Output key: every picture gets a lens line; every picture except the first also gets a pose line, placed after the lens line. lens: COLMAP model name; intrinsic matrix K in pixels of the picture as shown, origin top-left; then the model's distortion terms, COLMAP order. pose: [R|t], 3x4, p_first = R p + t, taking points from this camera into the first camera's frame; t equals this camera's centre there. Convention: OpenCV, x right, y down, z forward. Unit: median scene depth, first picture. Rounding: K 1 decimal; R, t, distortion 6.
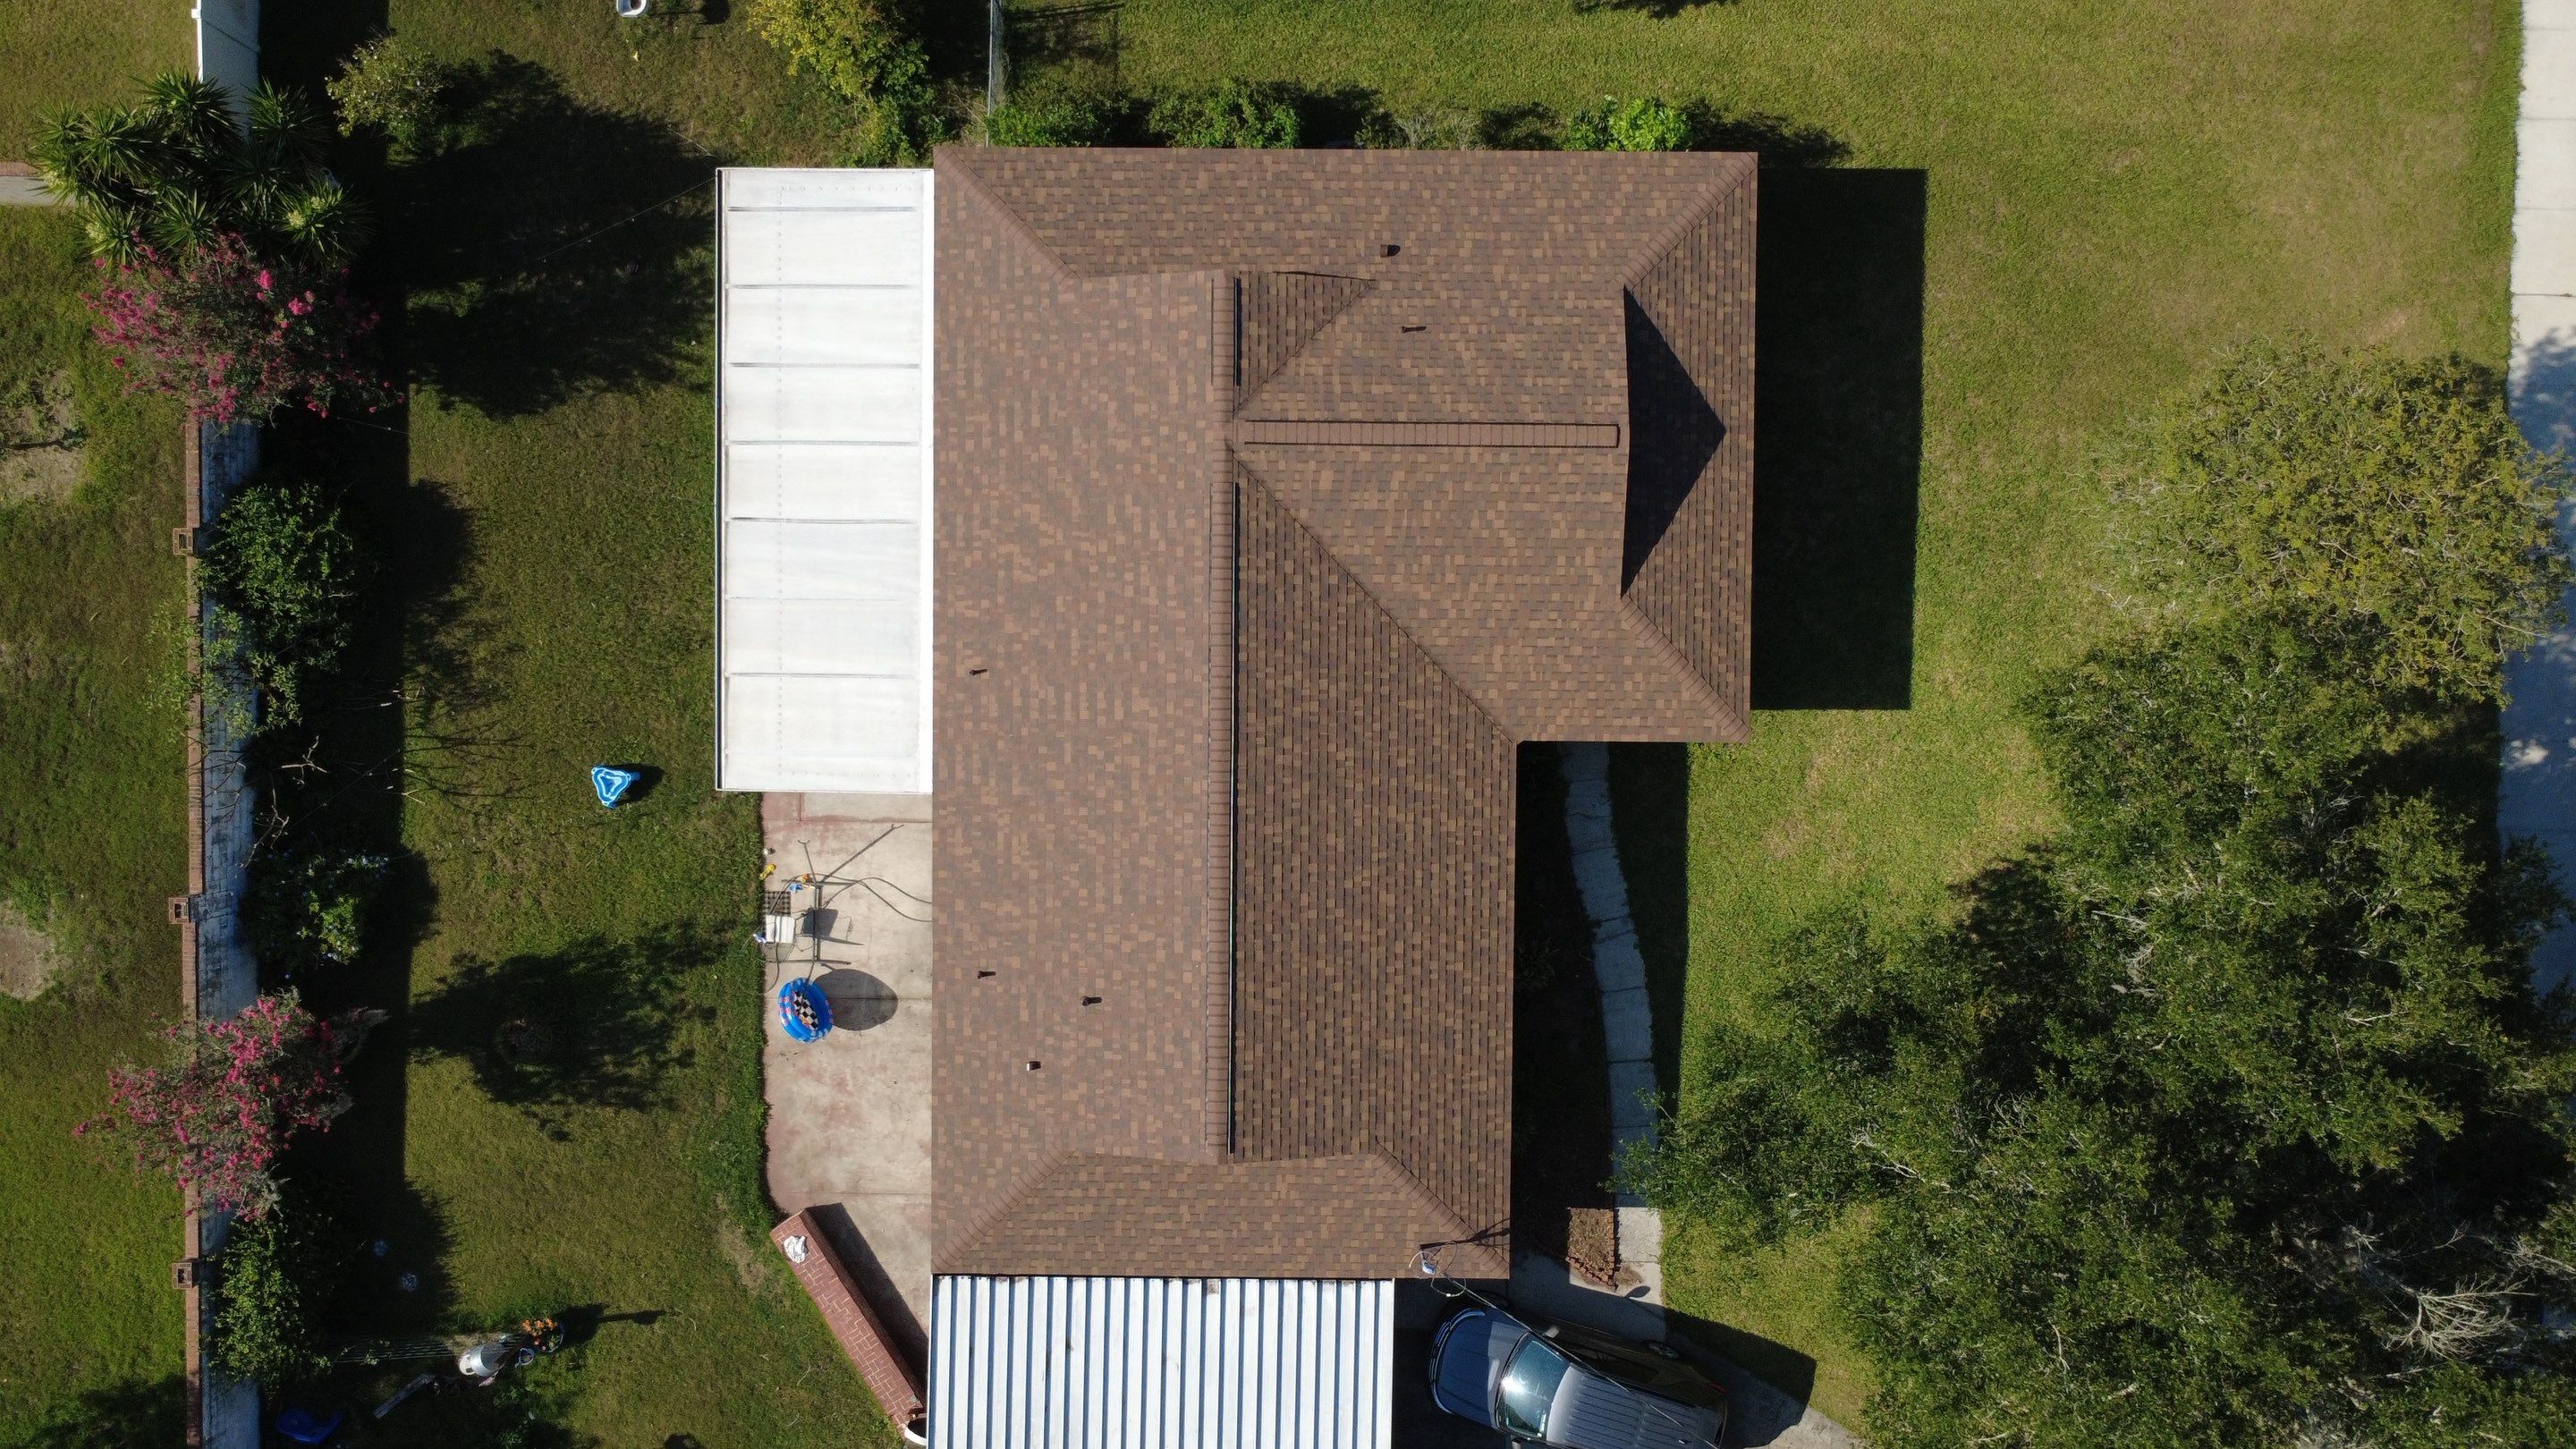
lens RADIAL K [[1876.2, 0, 1283.9], [0, 1876.2, 720.8], [0, 0, 1]] dist [-0.001292, 0.003138]
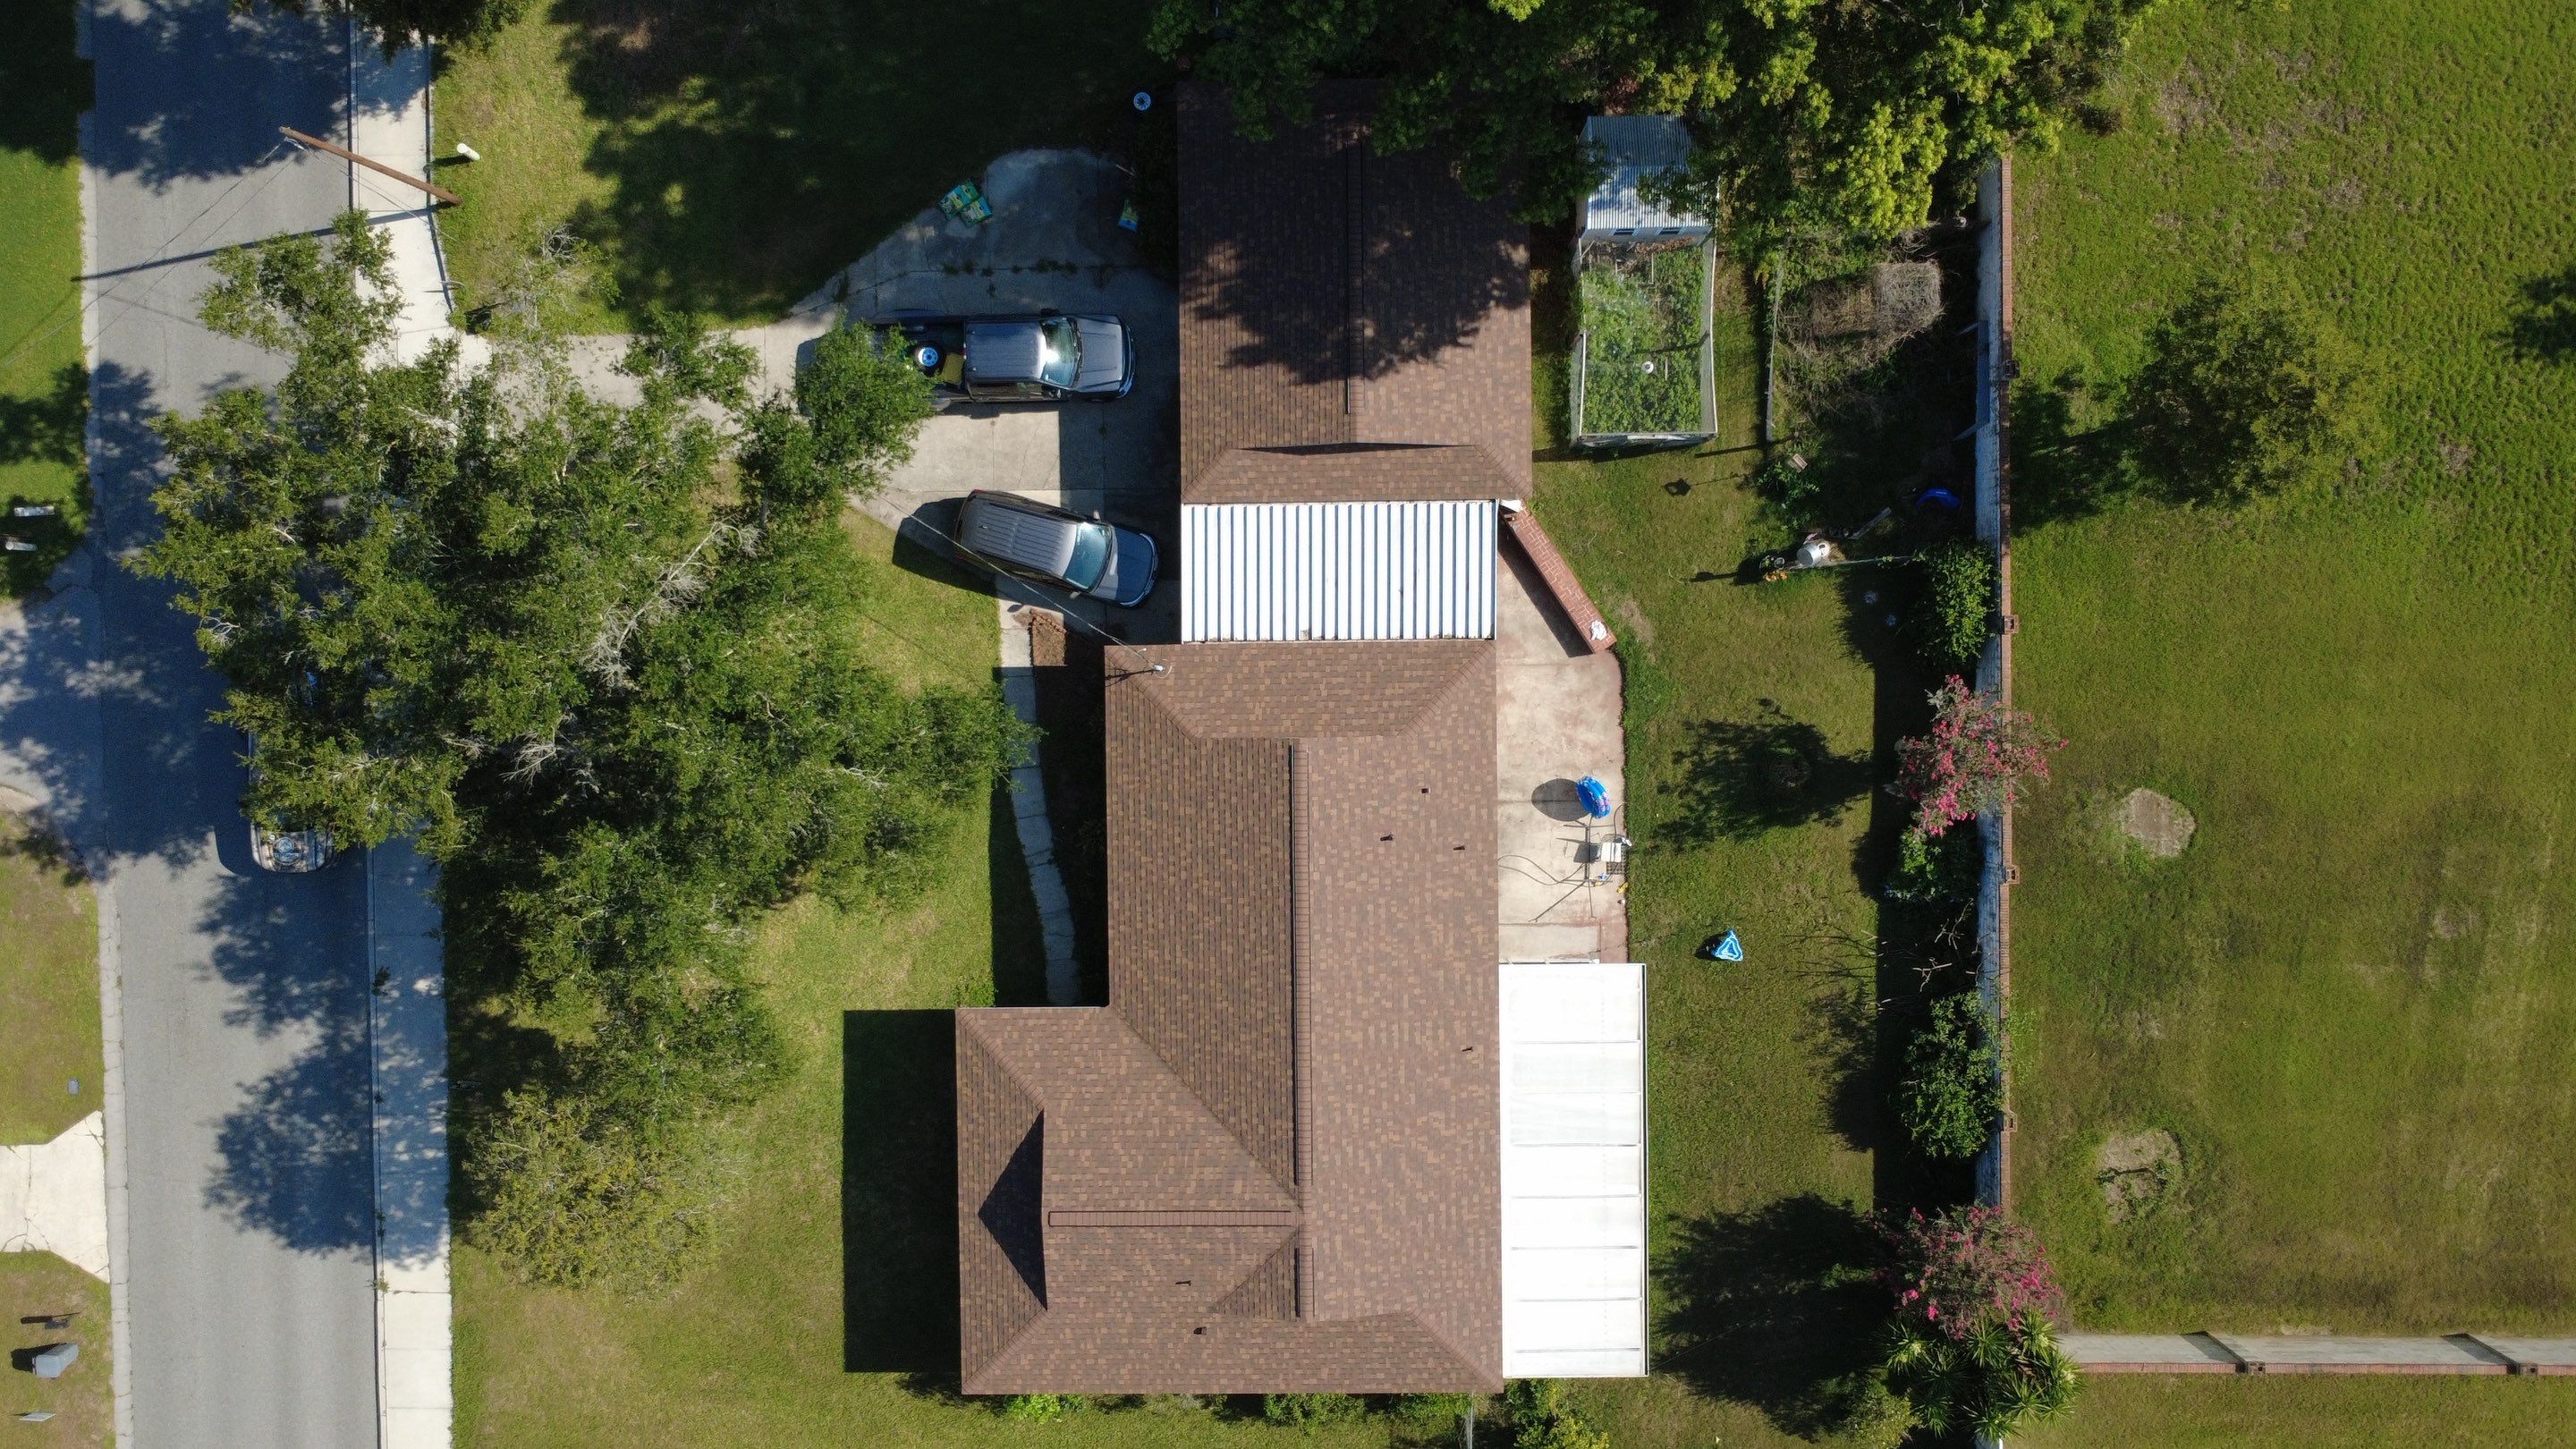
lens RADIAL K [[1885.6, 0, 1284.4], [0, 1885.6, 721.5], [0, 0, 1]] dist [-0.001908, 0.001674]
pose [[-0.999390, 0.019865, 0.028733, -0.061232], [-0.021243, -0.998598, -0.048479, 0.295781], [0.027730, -0.049060, 0.998411, -0.471004]]
